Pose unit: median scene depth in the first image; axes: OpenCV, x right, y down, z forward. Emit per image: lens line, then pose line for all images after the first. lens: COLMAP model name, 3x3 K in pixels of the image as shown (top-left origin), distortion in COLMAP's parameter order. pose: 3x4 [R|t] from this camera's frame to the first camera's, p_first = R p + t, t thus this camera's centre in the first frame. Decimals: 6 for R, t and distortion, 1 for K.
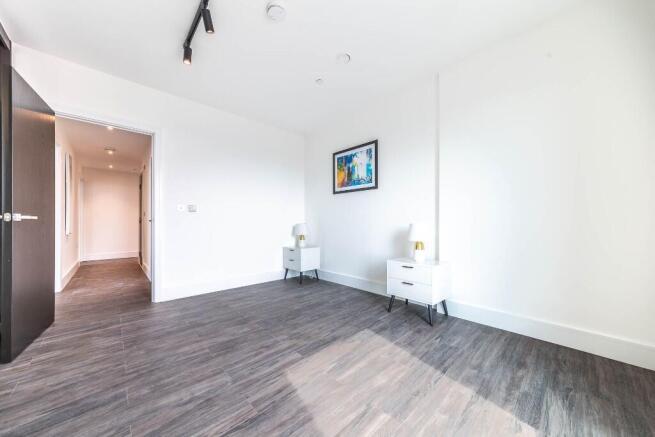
lens RADIAL K [[230.4, 0, 327.2], [0, 230.4, 222.0], [0, 0, 1]] dist [0.006628, 0.000078]
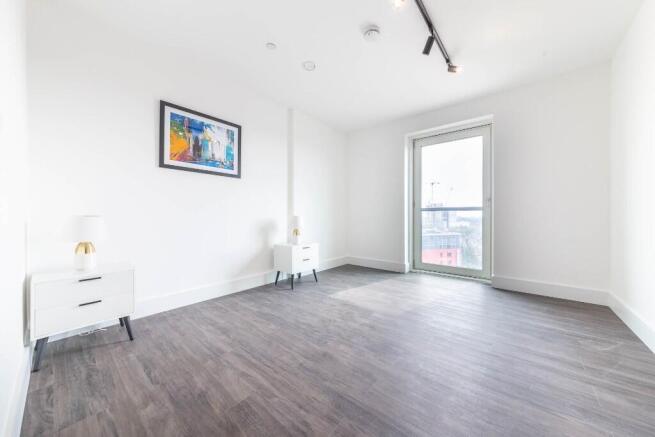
lens RADIAL K [[233.5, 0, 324.9], [0, 233.5, 216.0], [0, 0, 1]] dist [-0.023866, 0.010467]
pose [[-0.112107, 0.006648, 0.993674, -0.736019], [-0.001032, 0.999976, -0.006807, 0.013838], [-0.993696, -0.001789, -0.112098, 0.747092]]
